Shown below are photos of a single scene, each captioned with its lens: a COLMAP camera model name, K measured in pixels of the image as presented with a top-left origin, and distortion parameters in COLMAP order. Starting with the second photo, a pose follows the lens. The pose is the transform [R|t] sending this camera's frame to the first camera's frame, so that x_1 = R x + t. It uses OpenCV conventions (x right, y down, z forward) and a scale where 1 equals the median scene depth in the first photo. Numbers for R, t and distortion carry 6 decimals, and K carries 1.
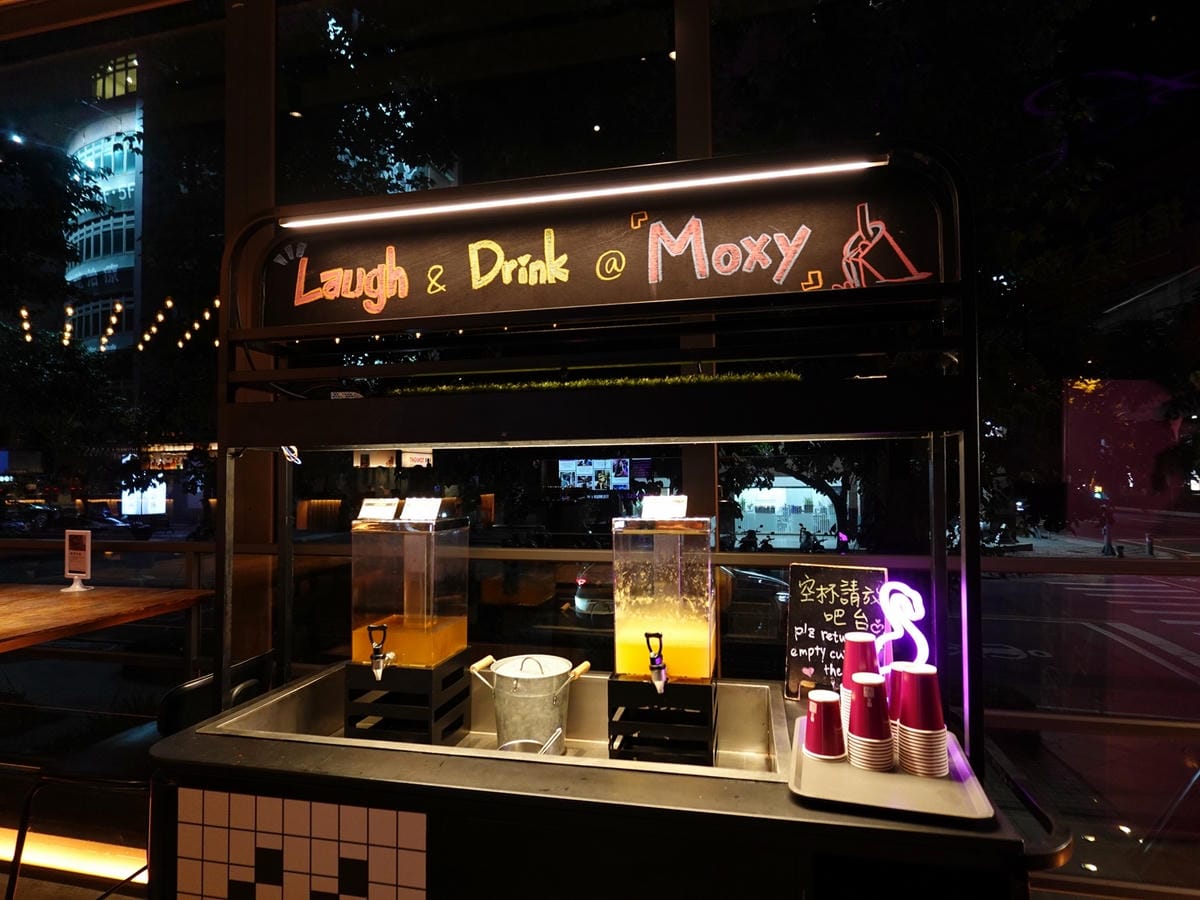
lens RADIAL K [[676.1, 0, 596.6], [0, 676.1, 452.6], [0, 0, 1]] dist [0.000548, -0.000054]
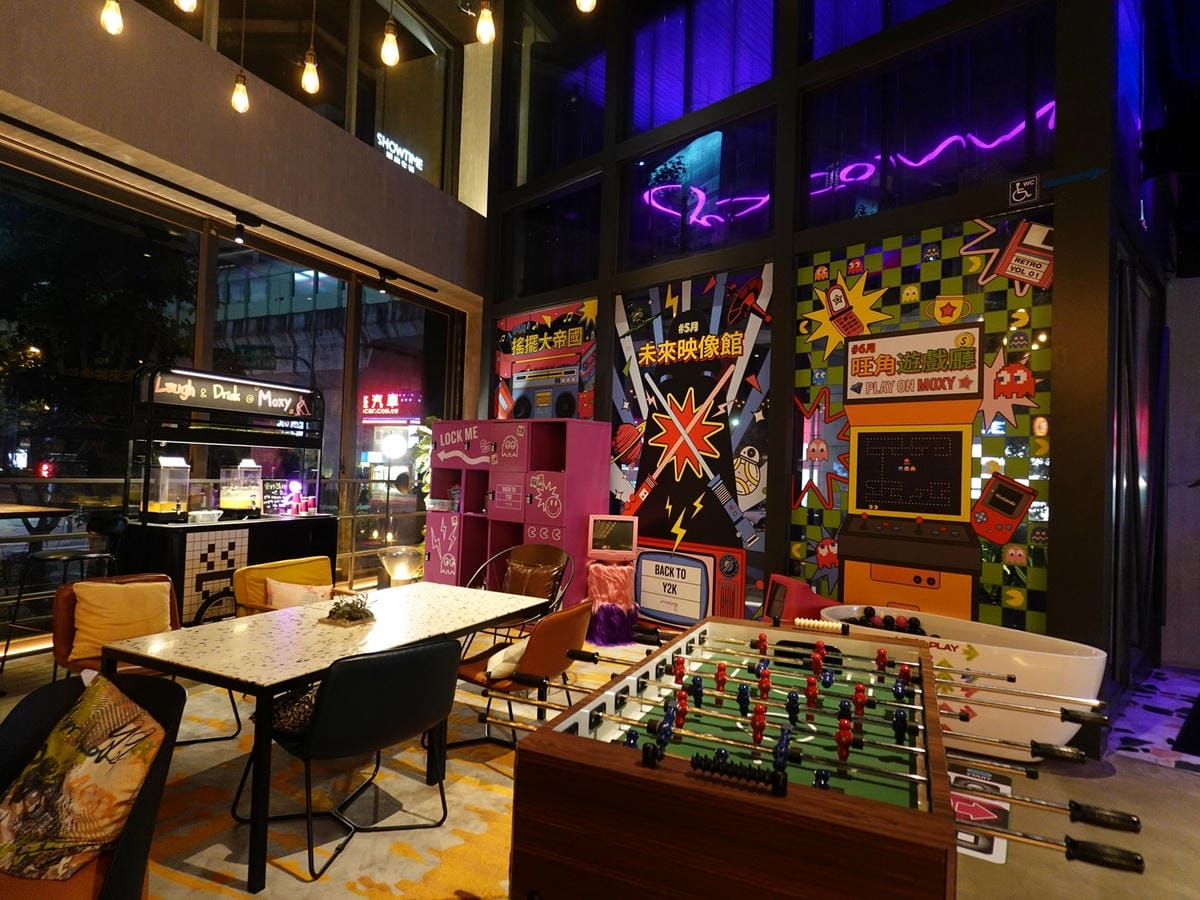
lens RADIAL K [[676.1, 0, 597.8], [0, 676.1, 451.2], [0, 0, 1]] dist [0.000548, -0.000054]
pose [[0.193959, 0.044941, 0.979980, -3.307356], [-0.081062, 0.996268, -0.029644, -0.033970], [-0.977655, -0.073690, 0.196878, -1.665608]]
